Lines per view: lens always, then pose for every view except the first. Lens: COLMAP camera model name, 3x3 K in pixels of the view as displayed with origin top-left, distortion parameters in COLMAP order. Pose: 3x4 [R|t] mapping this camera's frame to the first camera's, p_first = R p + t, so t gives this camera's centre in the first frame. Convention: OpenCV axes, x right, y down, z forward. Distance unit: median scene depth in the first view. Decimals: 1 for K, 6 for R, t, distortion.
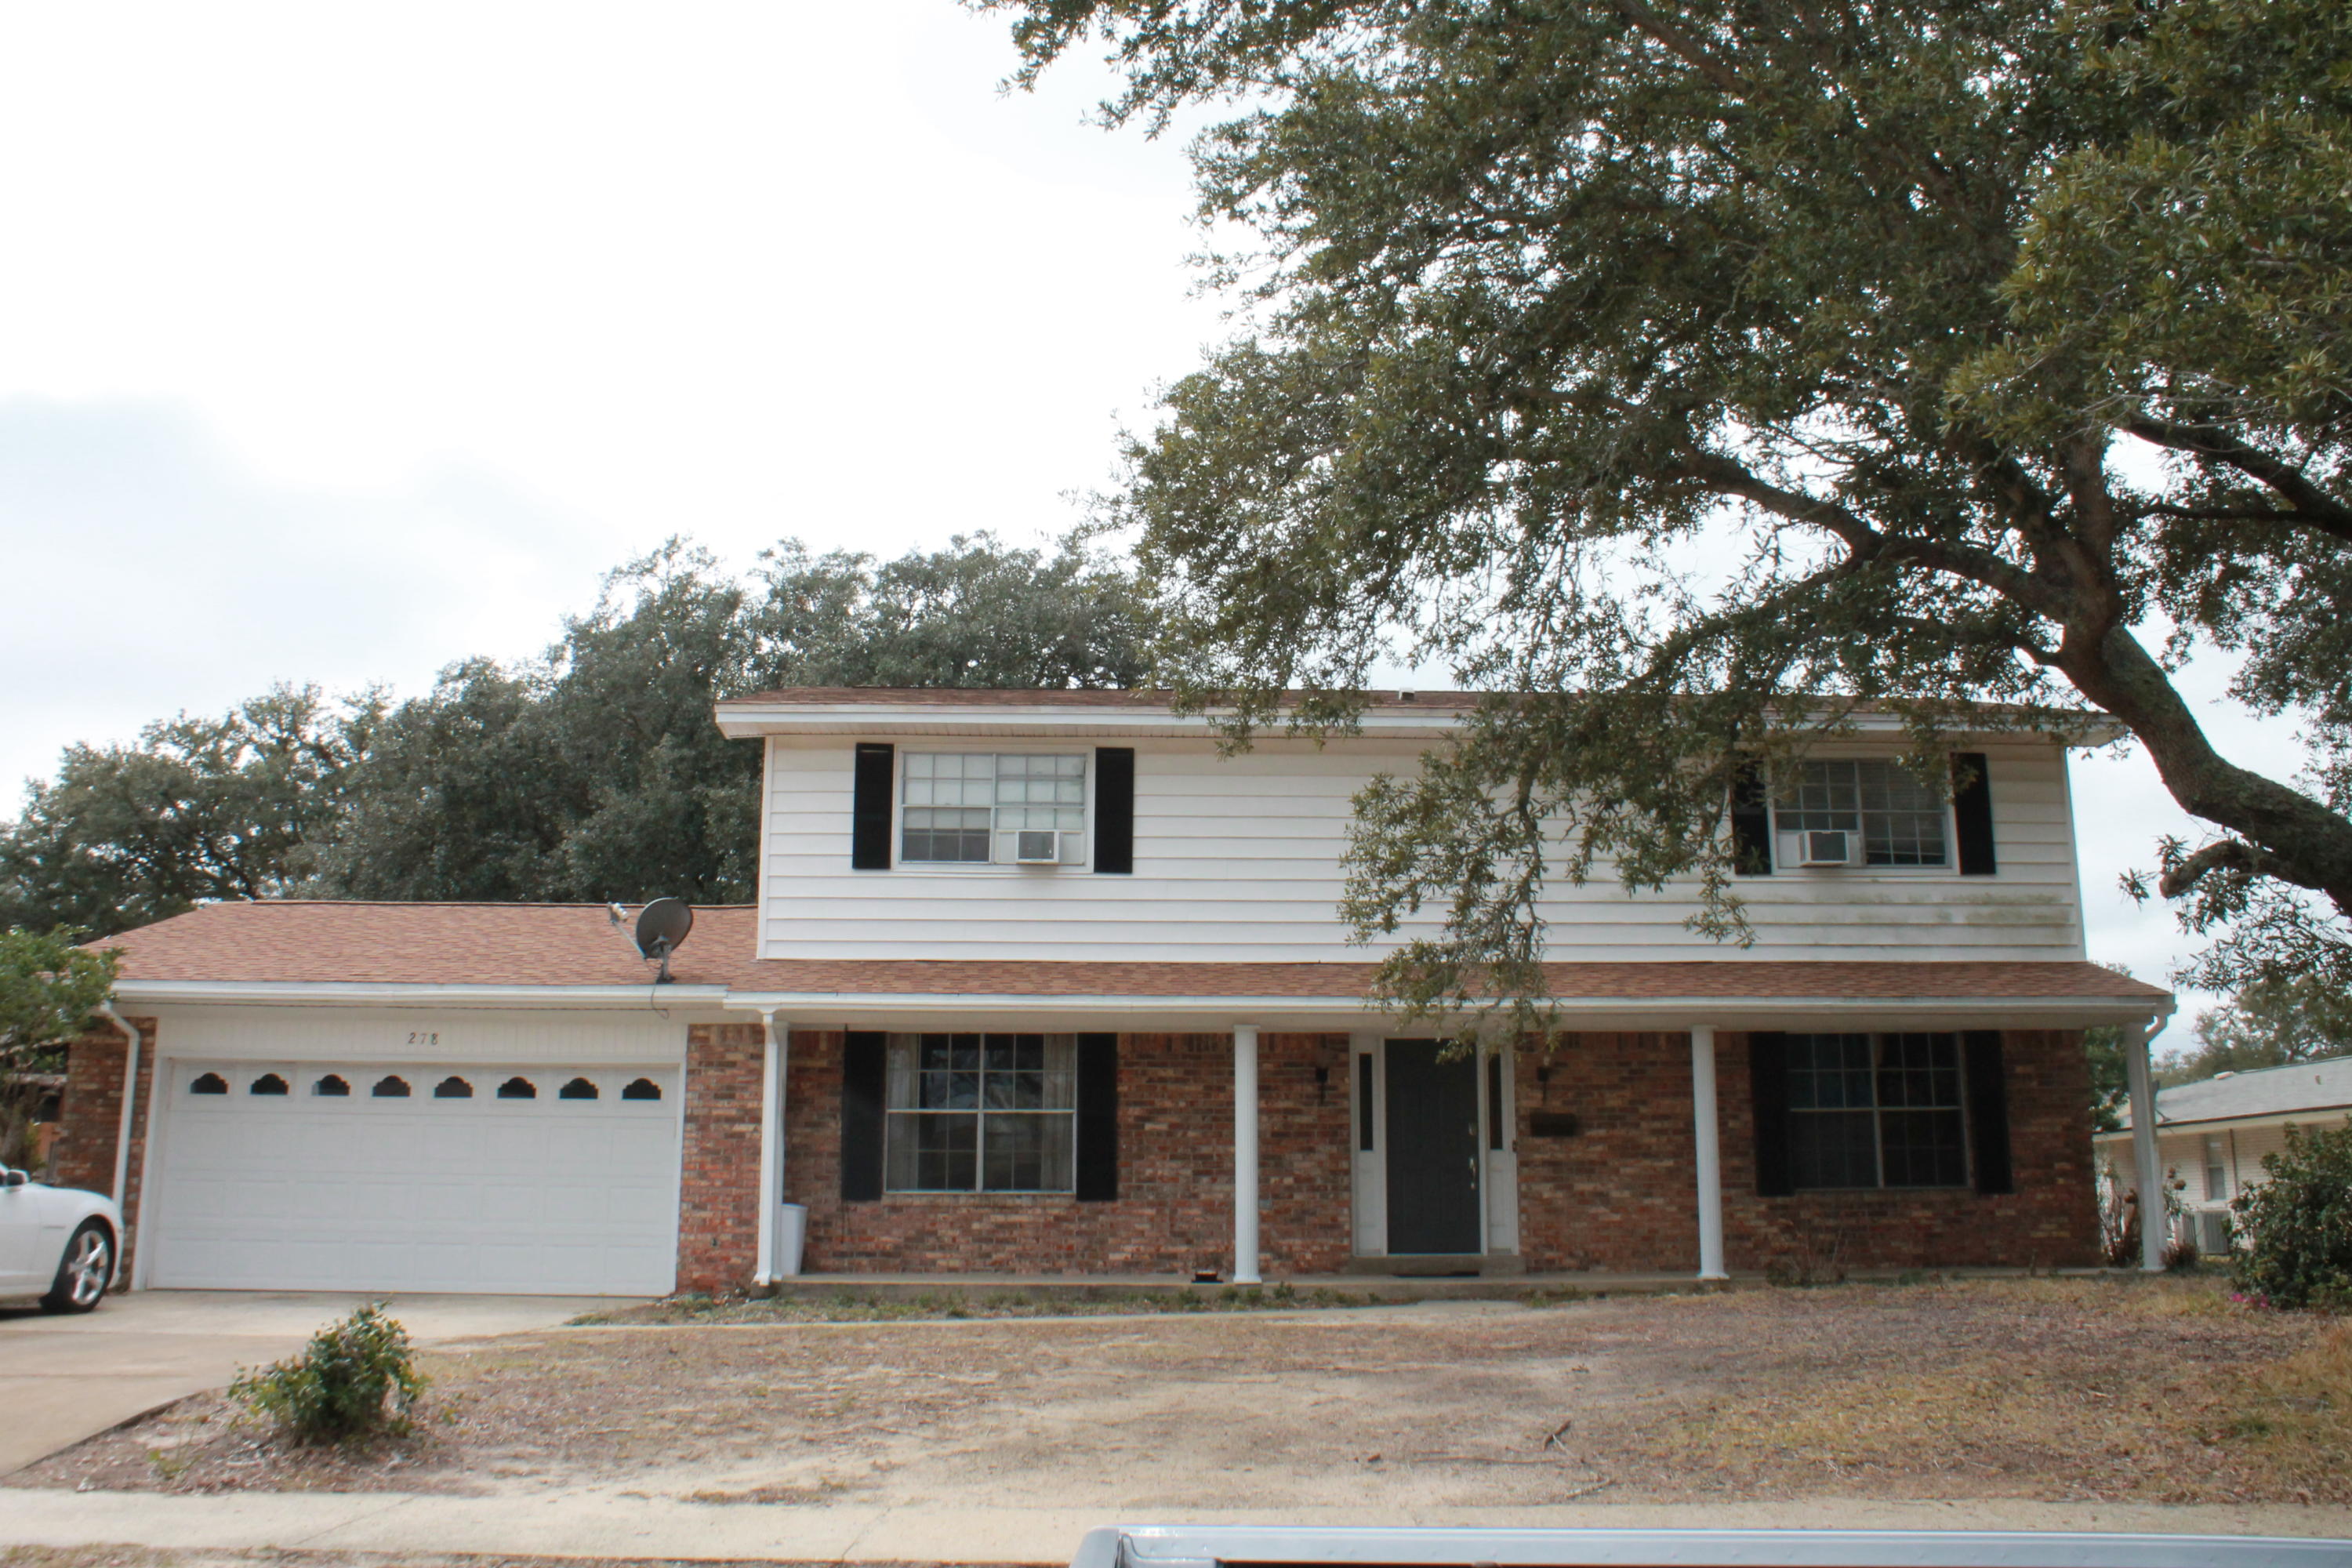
lens RADIAL K [[2179.6, 0, 1178.1], [0, 2179.6, 736.4], [0, 0, 1]] dist [-0.159868, 0.163274]
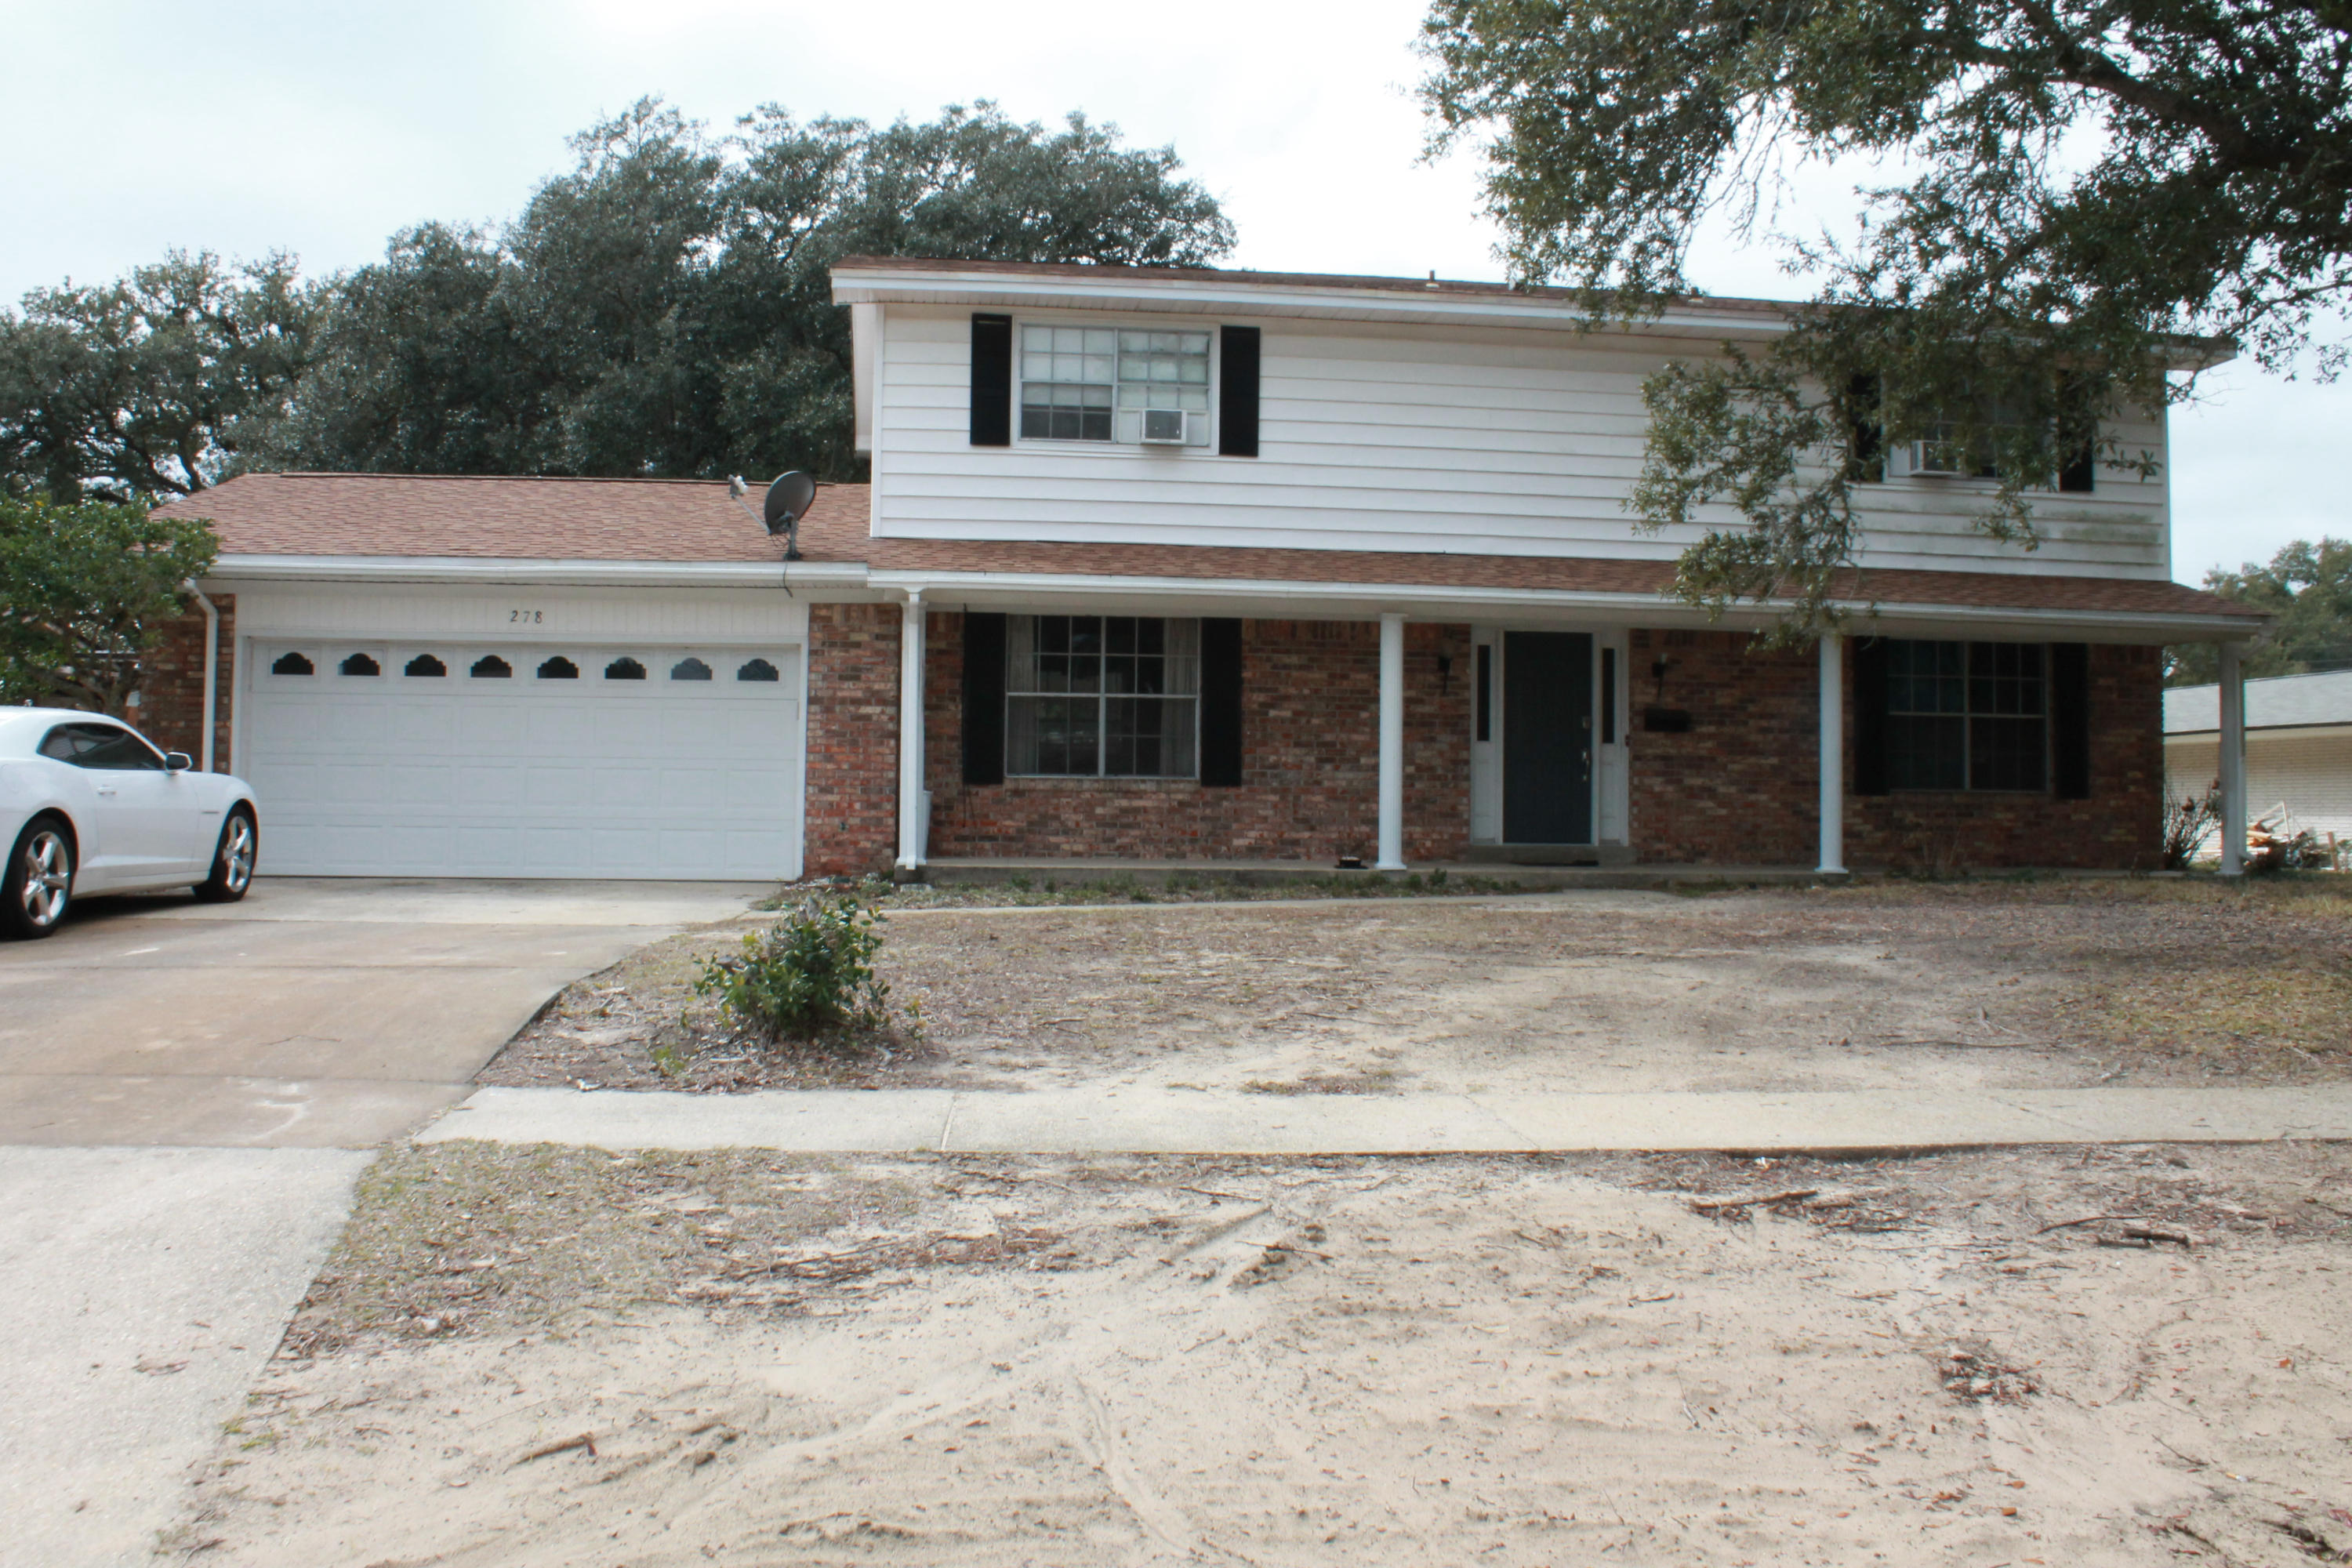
lens RADIAL K [[2141.9, 0, 1177.7], [0, 2141.9, 783.4], [0, 0, 1]] dist [-0.182125, 0.180320]
pose [[0.995398, 0.013503, 0.094875, -0.150316], [-0.032785, 0.978268, 0.204734, 0.011957], [-0.090049, -0.206902, 0.974209, 0.041423]]
